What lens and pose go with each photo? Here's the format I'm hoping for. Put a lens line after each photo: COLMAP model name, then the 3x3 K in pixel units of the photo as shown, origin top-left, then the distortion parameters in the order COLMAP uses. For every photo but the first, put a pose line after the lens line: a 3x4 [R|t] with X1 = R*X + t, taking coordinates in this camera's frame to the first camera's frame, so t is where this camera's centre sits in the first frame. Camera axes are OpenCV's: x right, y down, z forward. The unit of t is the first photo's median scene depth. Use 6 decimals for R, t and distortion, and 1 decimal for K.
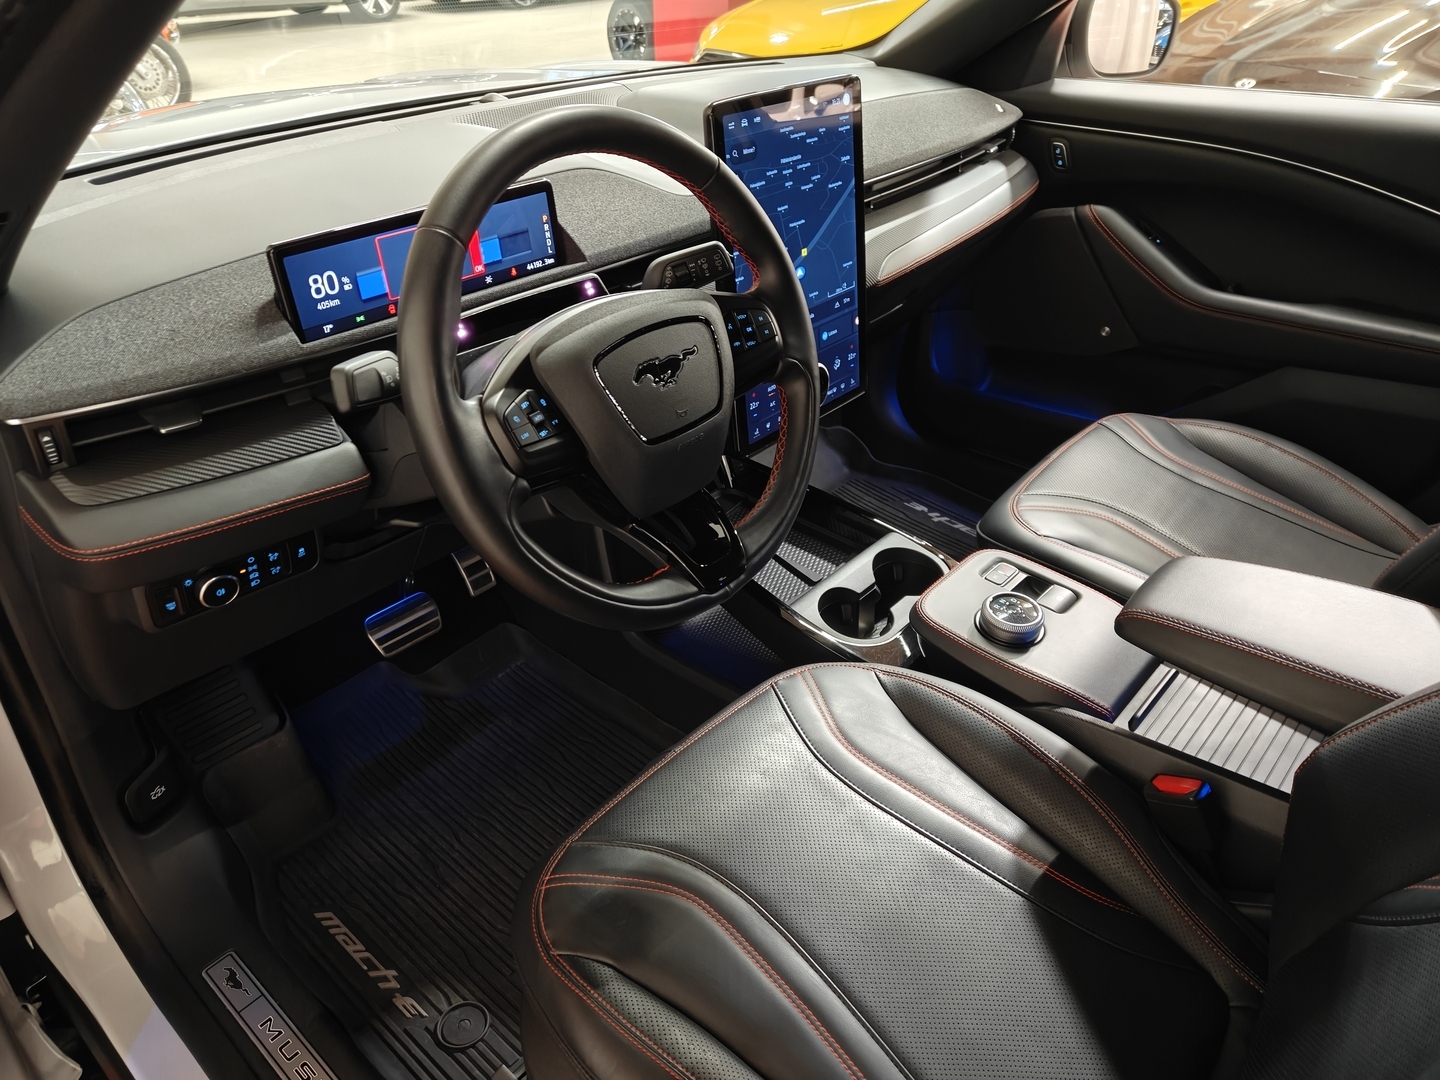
lens RADIAL K [[1025.4, 0, 715.2], [0, 1025.4, 545.3], [0, 0, 1]] dist [0.000999, -0.002999]
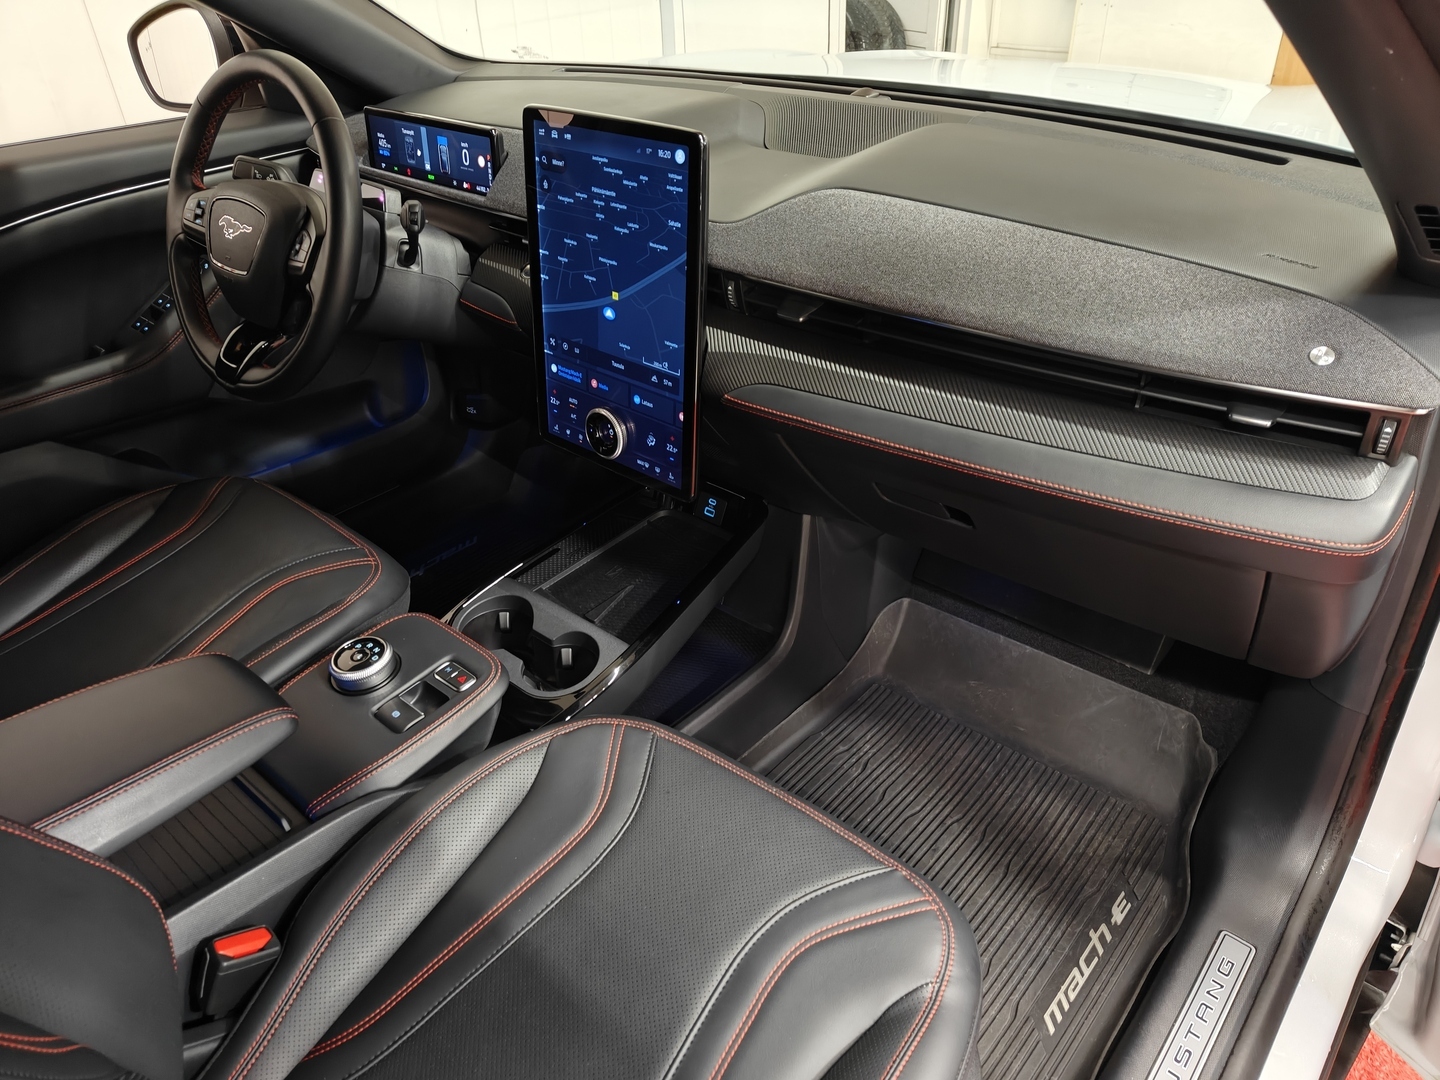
lens RADIAL K [[999.8, 0, 724.9], [0, 999.8, 536.2], [0, 0, 1]] dist [0.031604, -0.001349]
pose [[0.004261, 0.557969, -0.829851, 1.019770], [-0.506830, 0.716579, 0.479206, -0.651868], [0.862036, 0.418552, 0.285849, 0.971398]]
